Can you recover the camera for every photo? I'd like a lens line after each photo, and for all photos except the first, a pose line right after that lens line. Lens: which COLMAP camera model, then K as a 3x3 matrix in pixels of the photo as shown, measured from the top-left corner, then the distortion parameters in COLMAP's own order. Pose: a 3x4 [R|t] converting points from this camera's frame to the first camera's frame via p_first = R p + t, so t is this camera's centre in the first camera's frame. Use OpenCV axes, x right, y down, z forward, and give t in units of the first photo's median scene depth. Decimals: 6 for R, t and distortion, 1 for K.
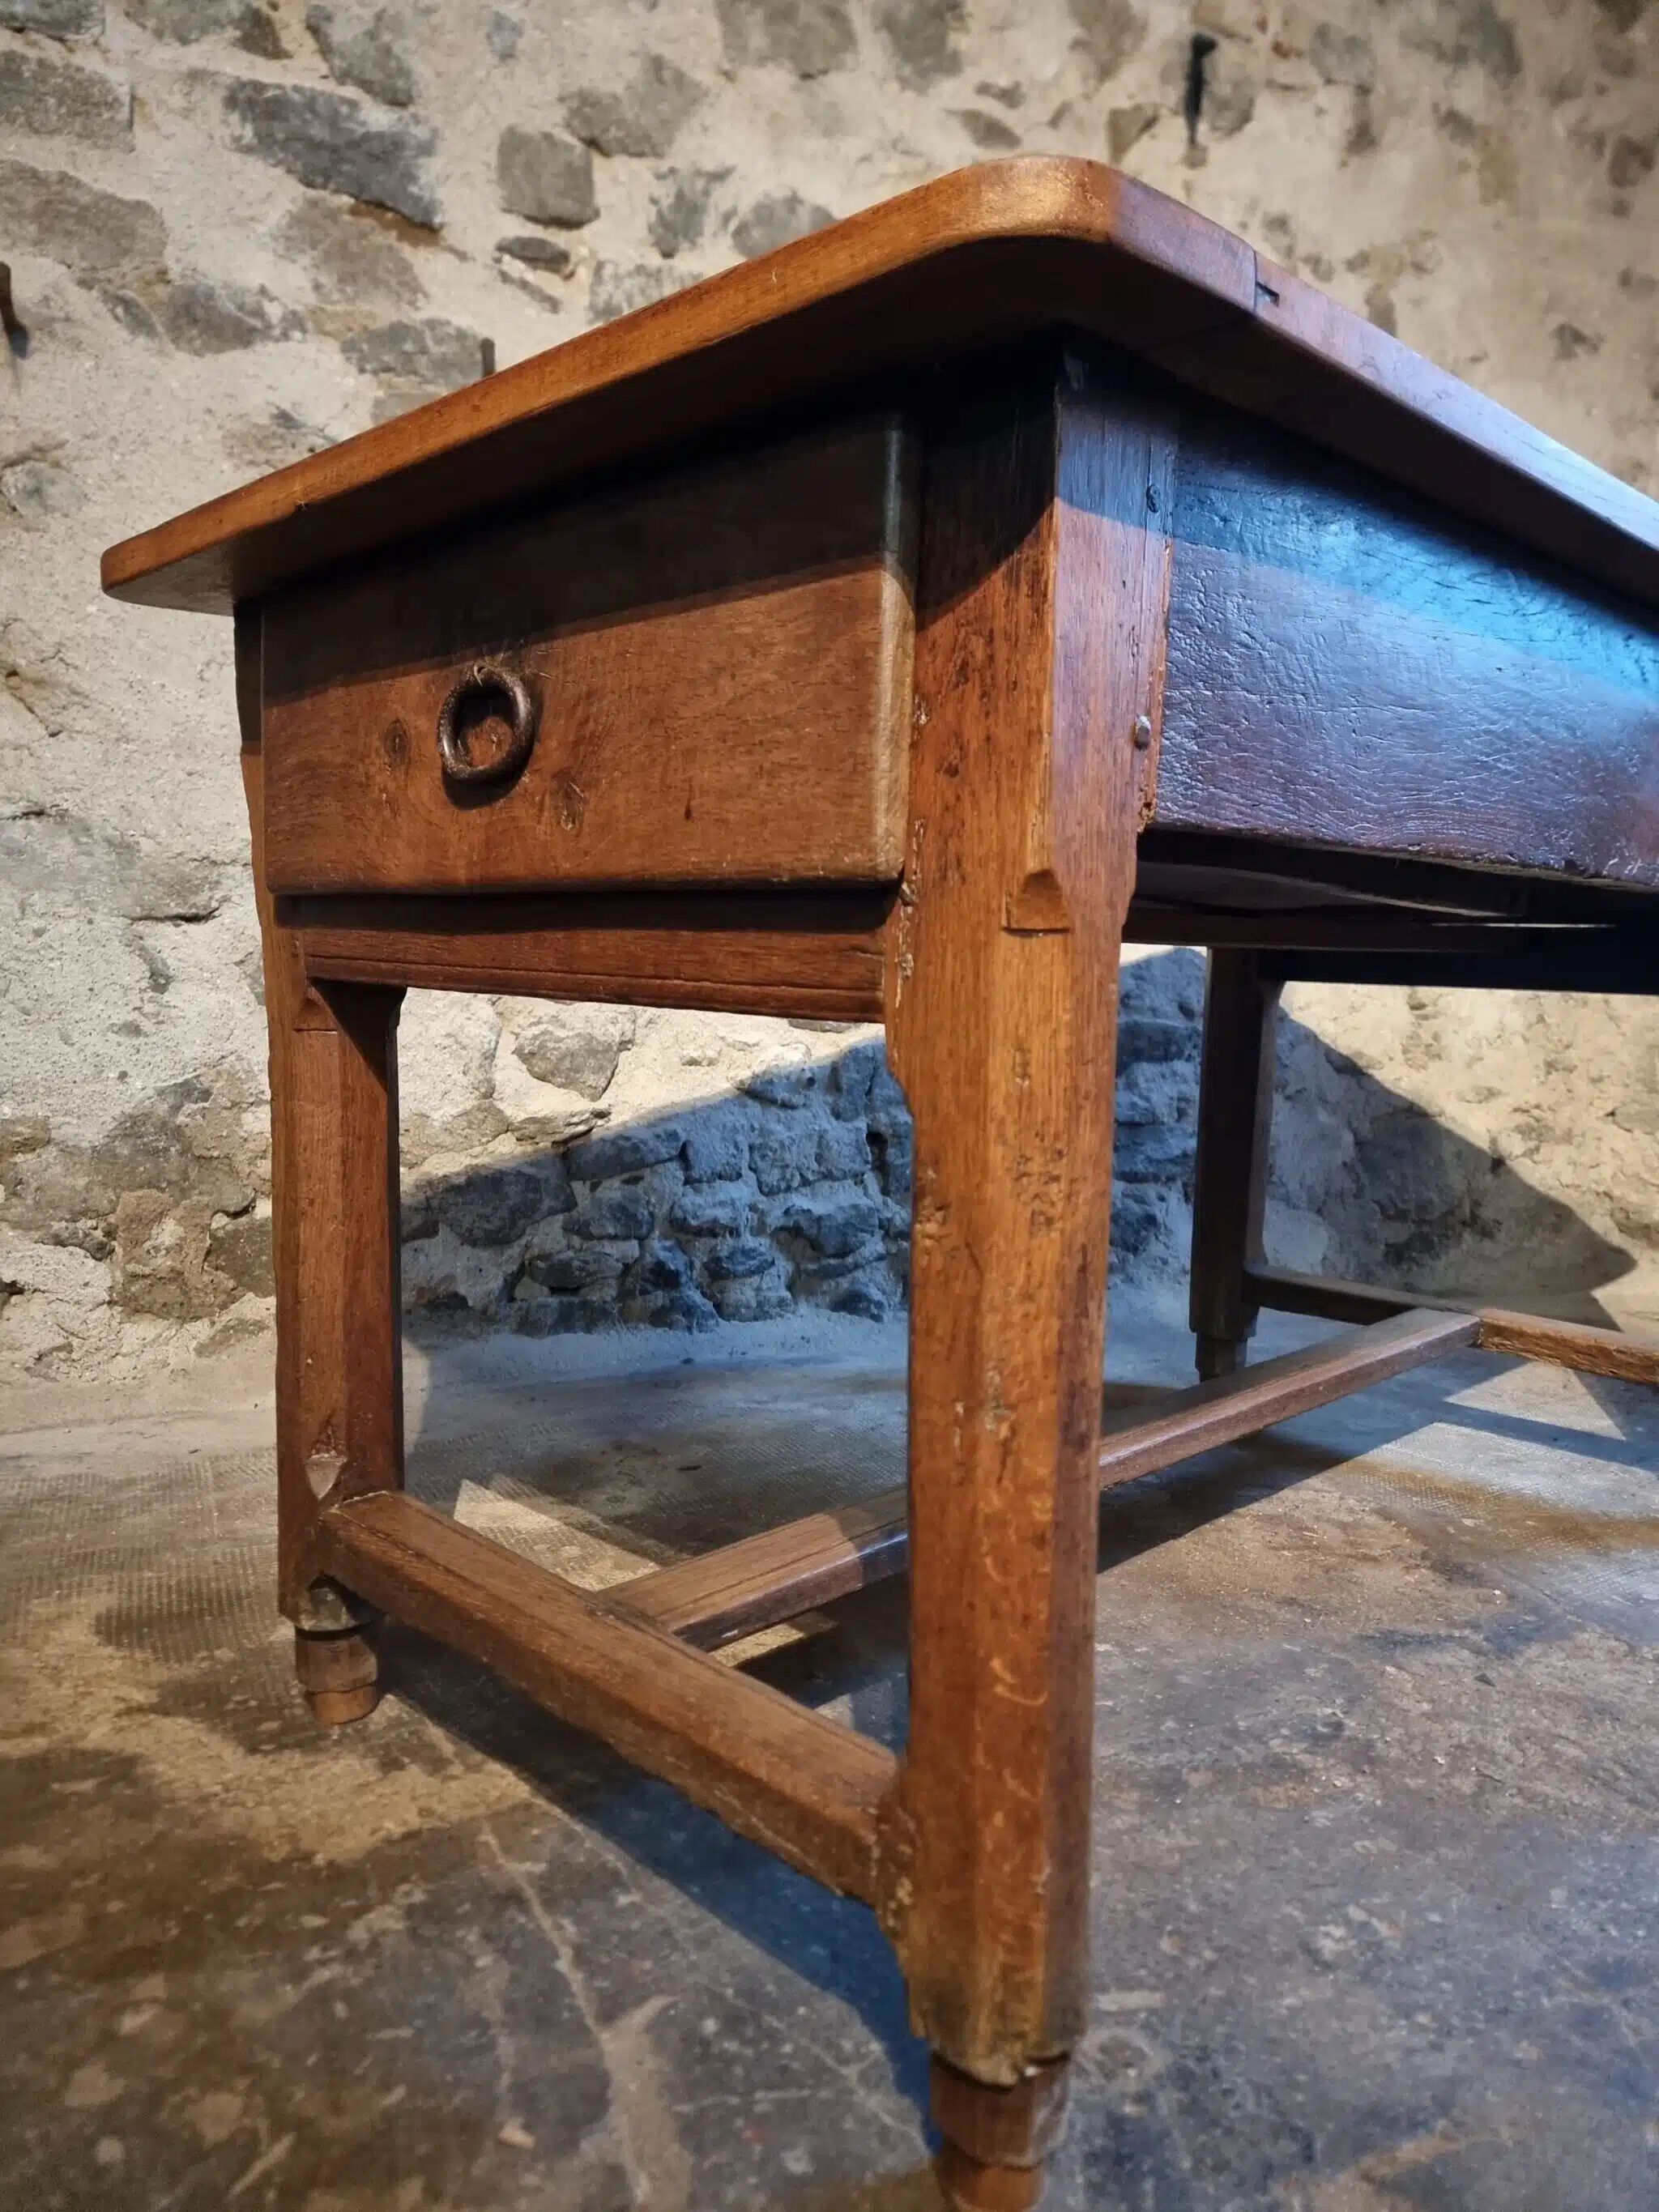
lens RADIAL K [[1531.6, 0, 800.1], [0, 1531.6, 1129.9], [0, 0, 1]] dist [0.068731, -0.066894]
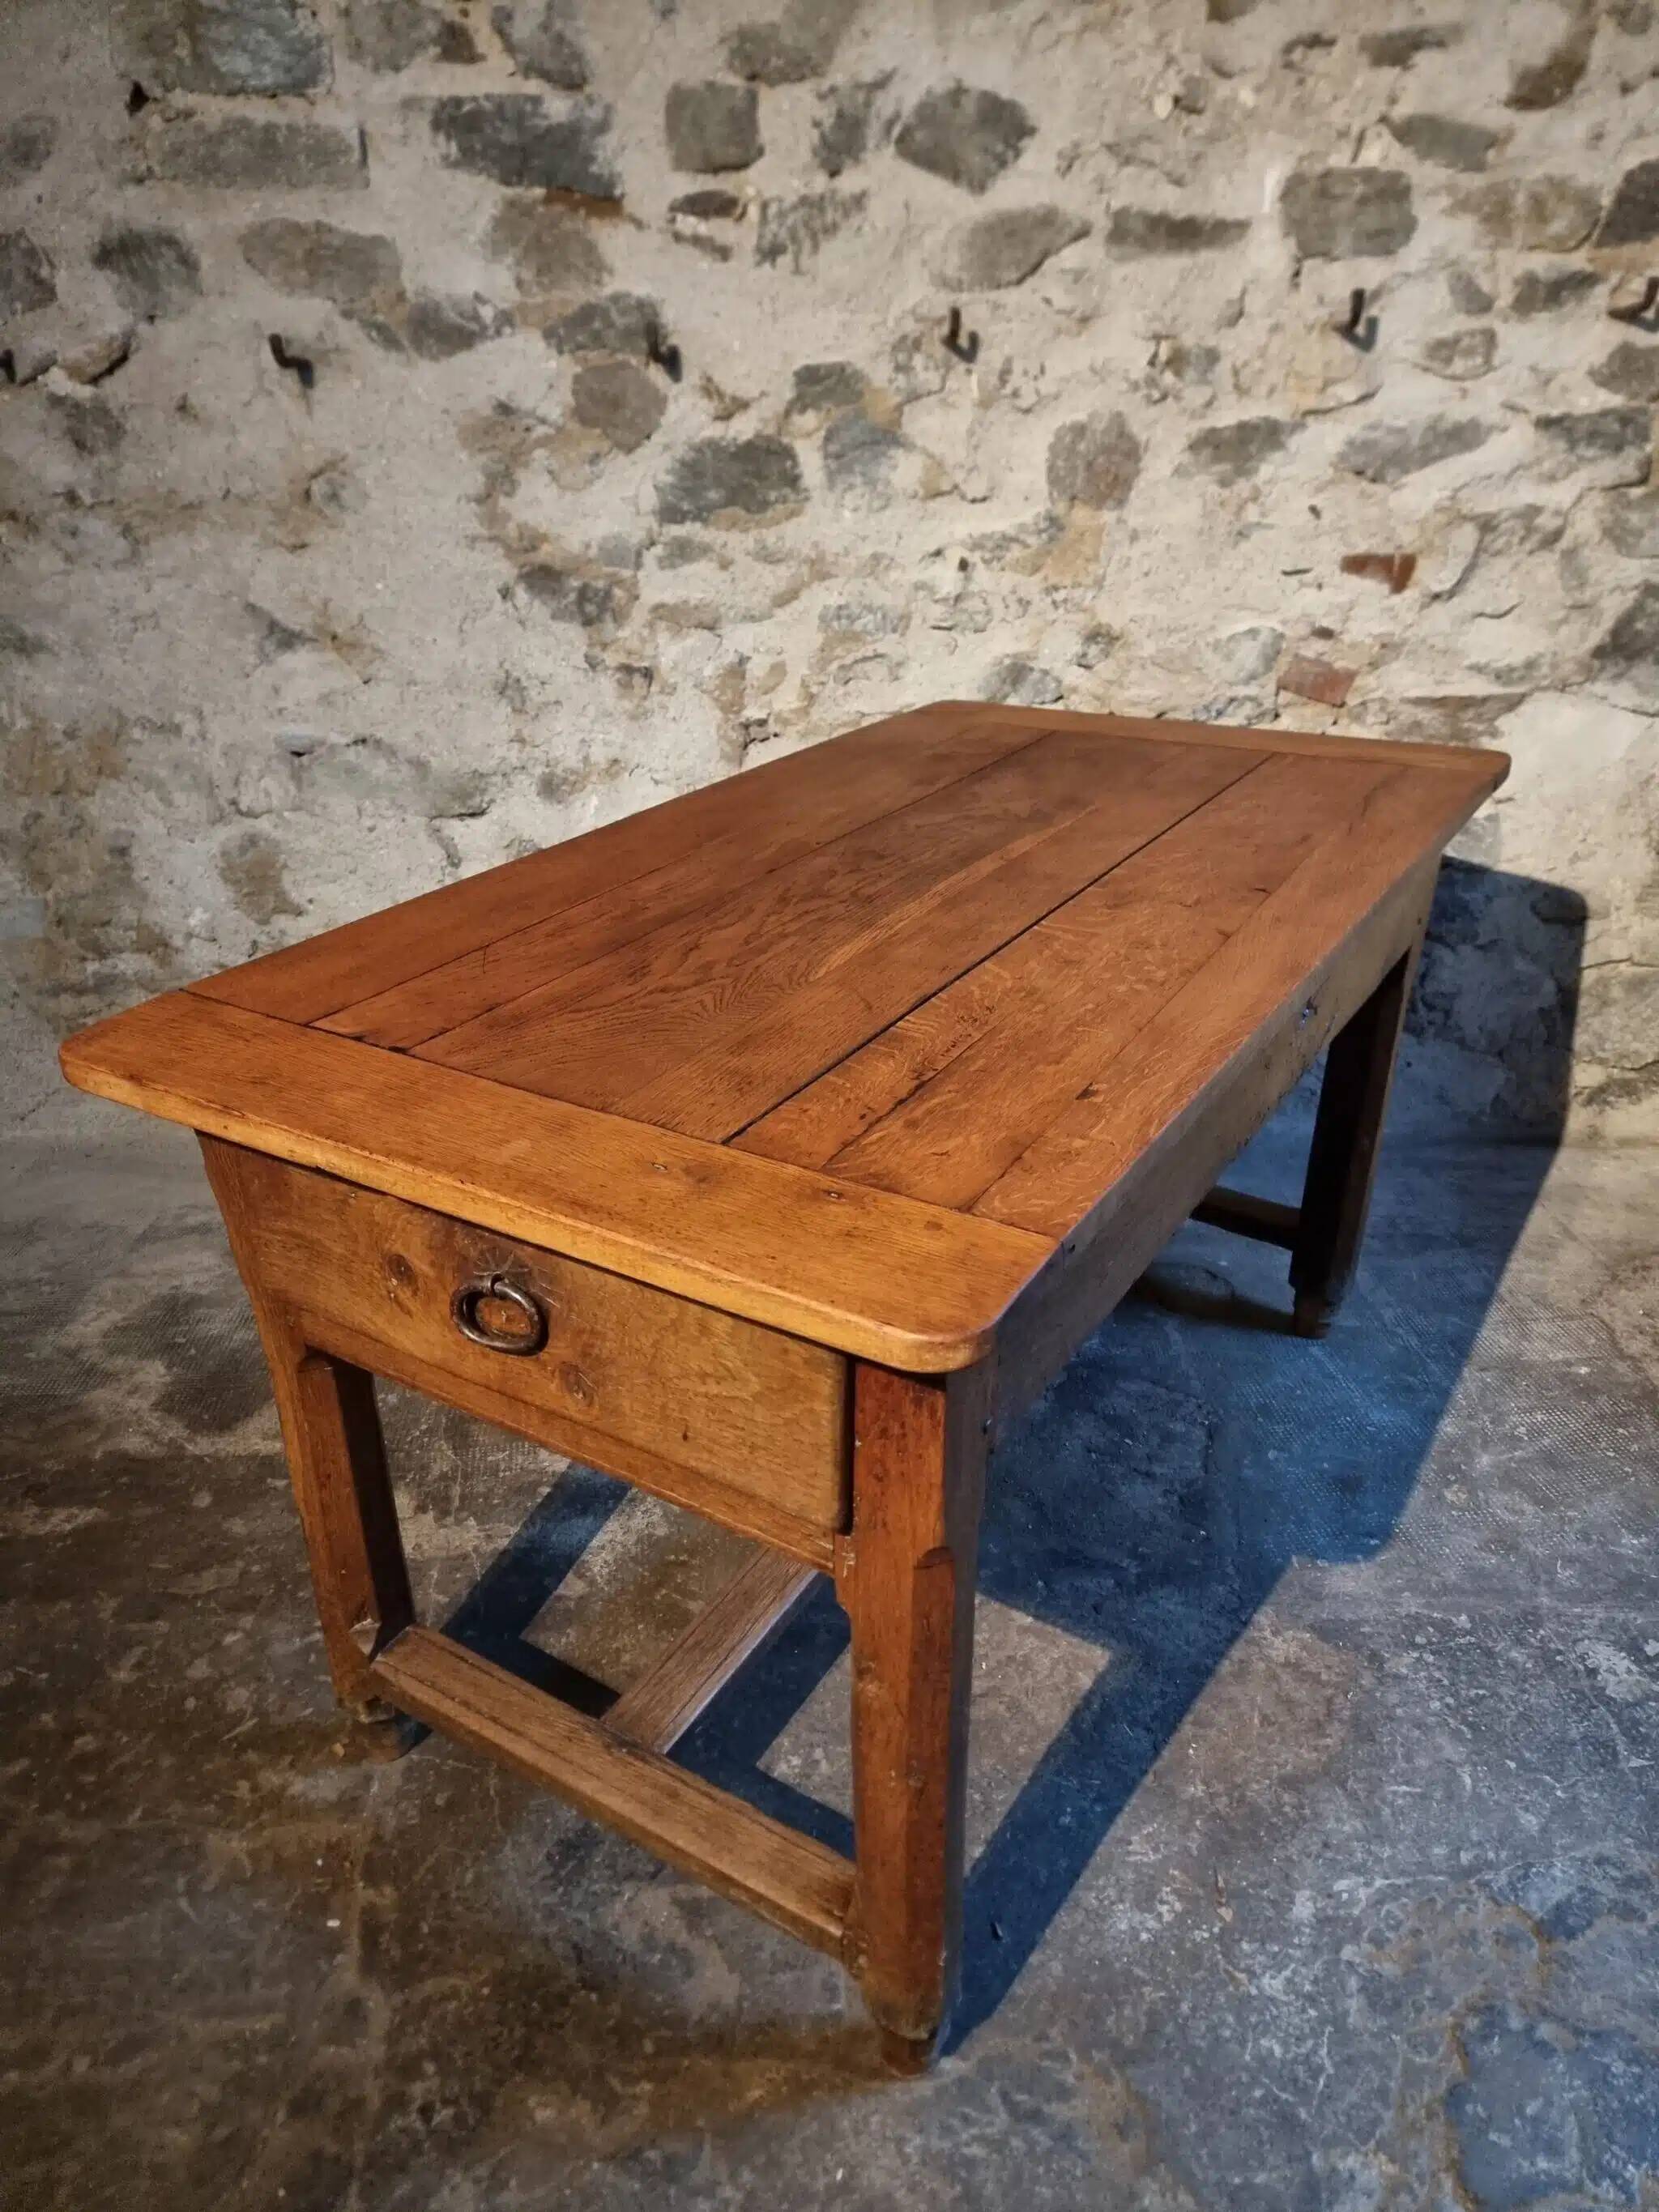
lens RADIAL K [[1528.3, 0, 827.9], [0, 1528.3, 1128.3], [0, 0, 1]] dist [0.061946, -0.059439]
pose [[0.918167, 0.150944, -0.366314, 0.424063], [-0.012319, 0.935011, 0.354405, -0.359381], [0.396003, -0.320890, 0.860355, -0.117239]]
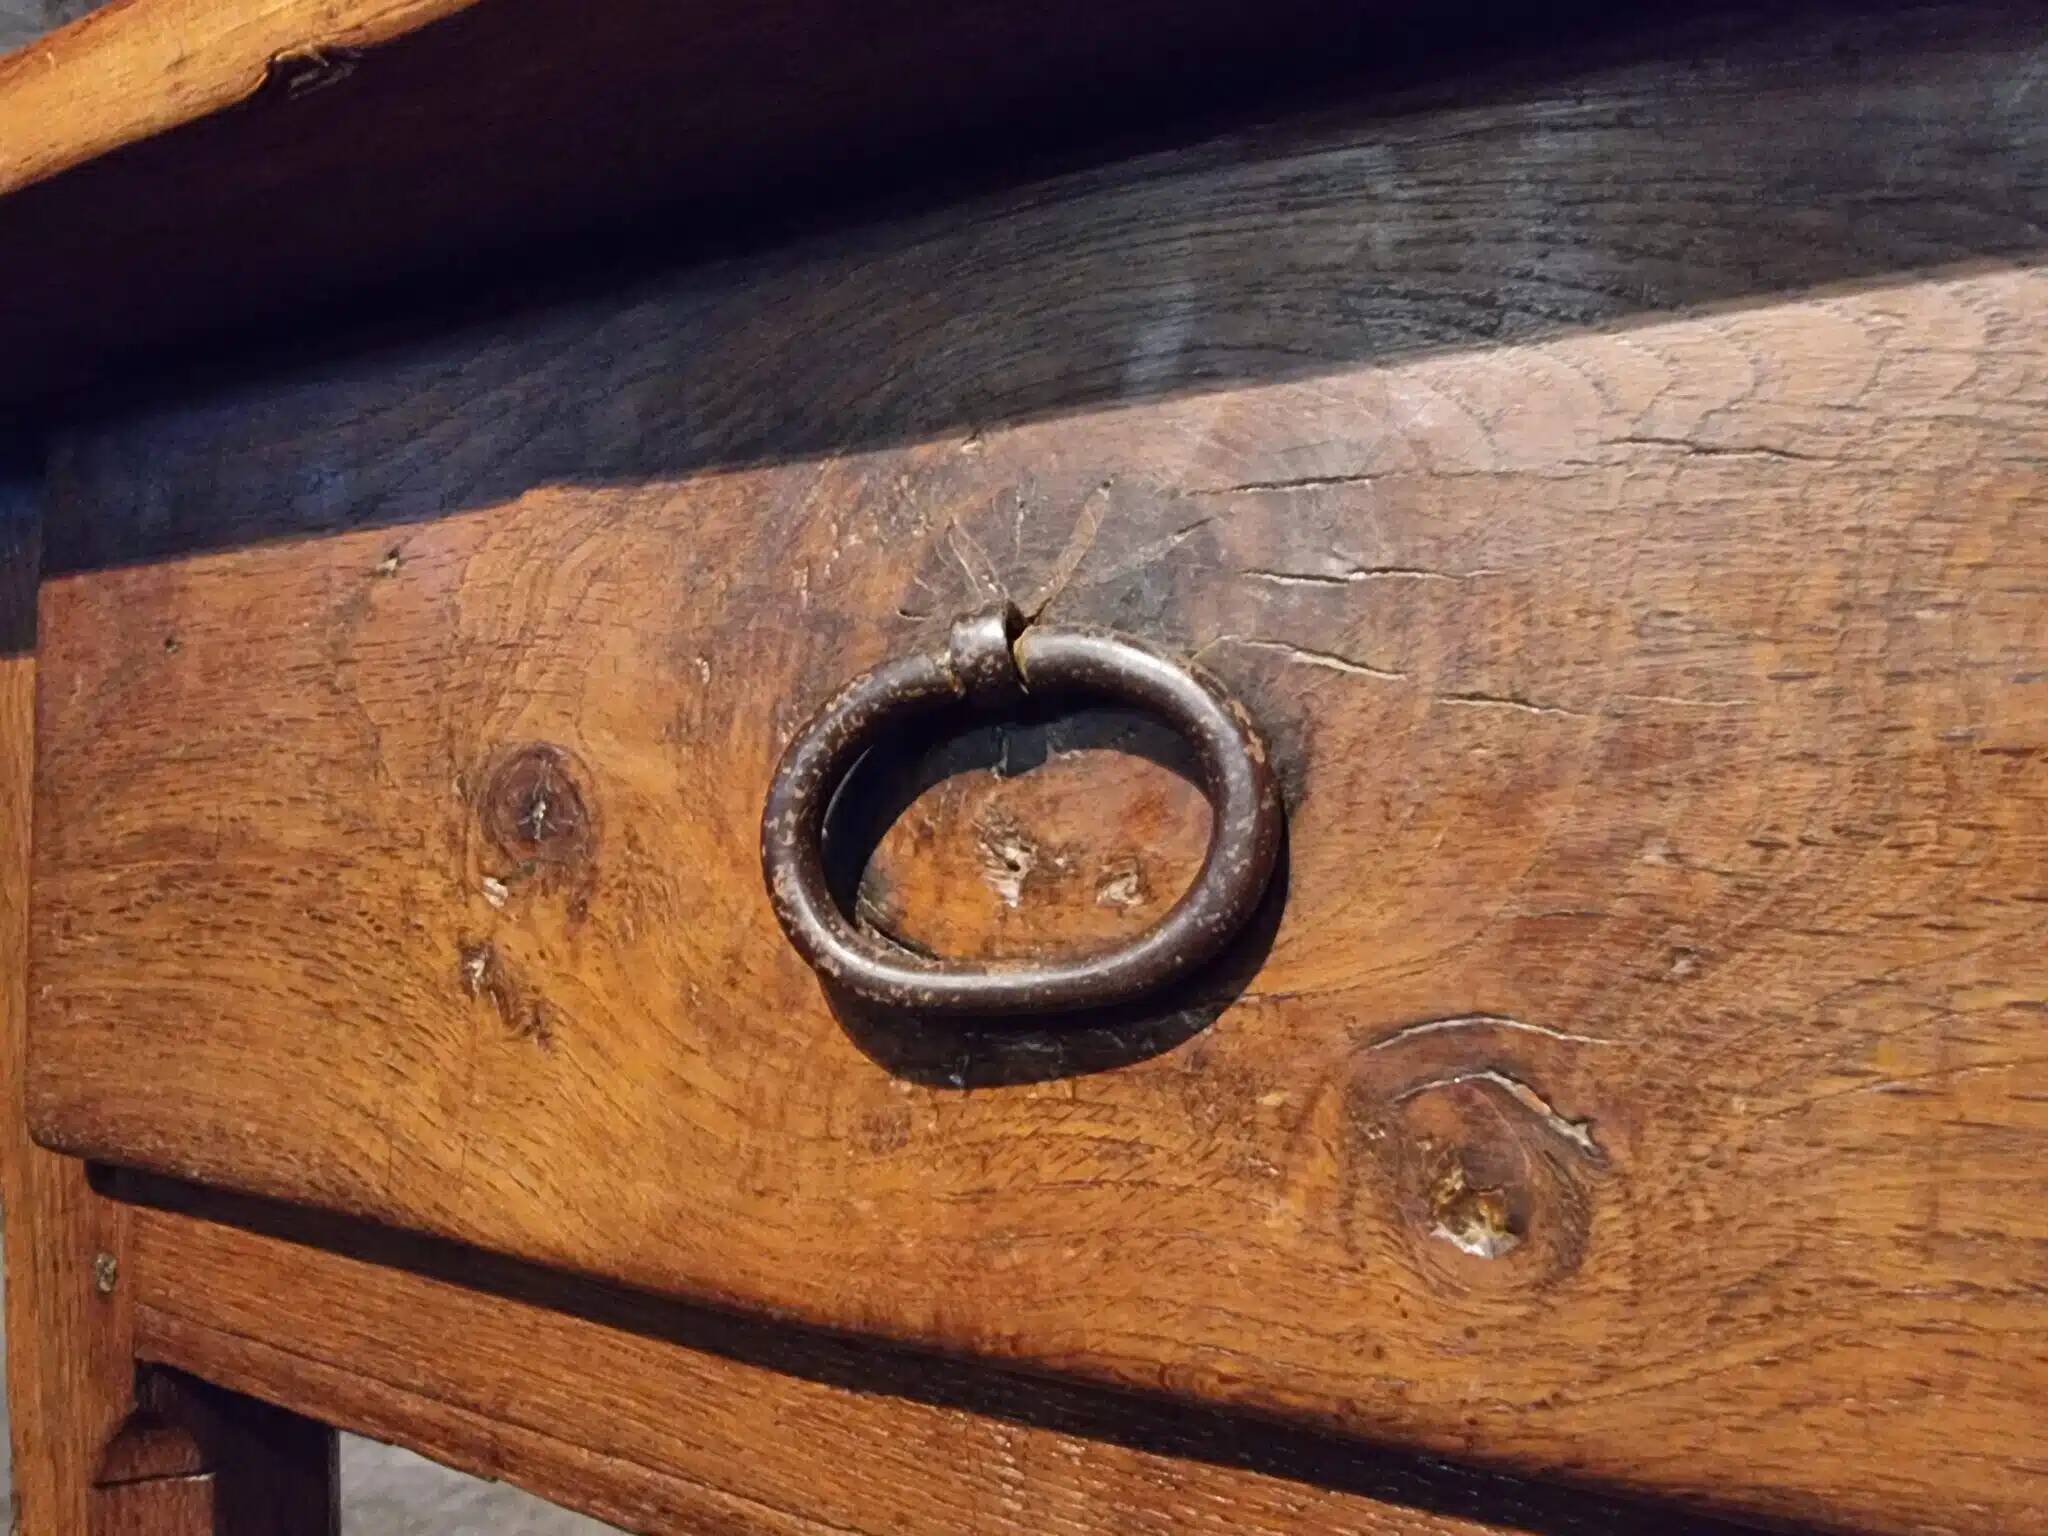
lens RADIAL K [[1416.4, 0, 915.3], [0, 1416.4, 768.8], [0, 0, 1]] dist [0.066318, -0.064581]
pose [[0.927508, -0.039847, -0.371675, 0.149034], [-0.012203, 0.990544, -0.136649, -0.081914], [0.373605, 0.131279, 0.918251, 0.195994]]
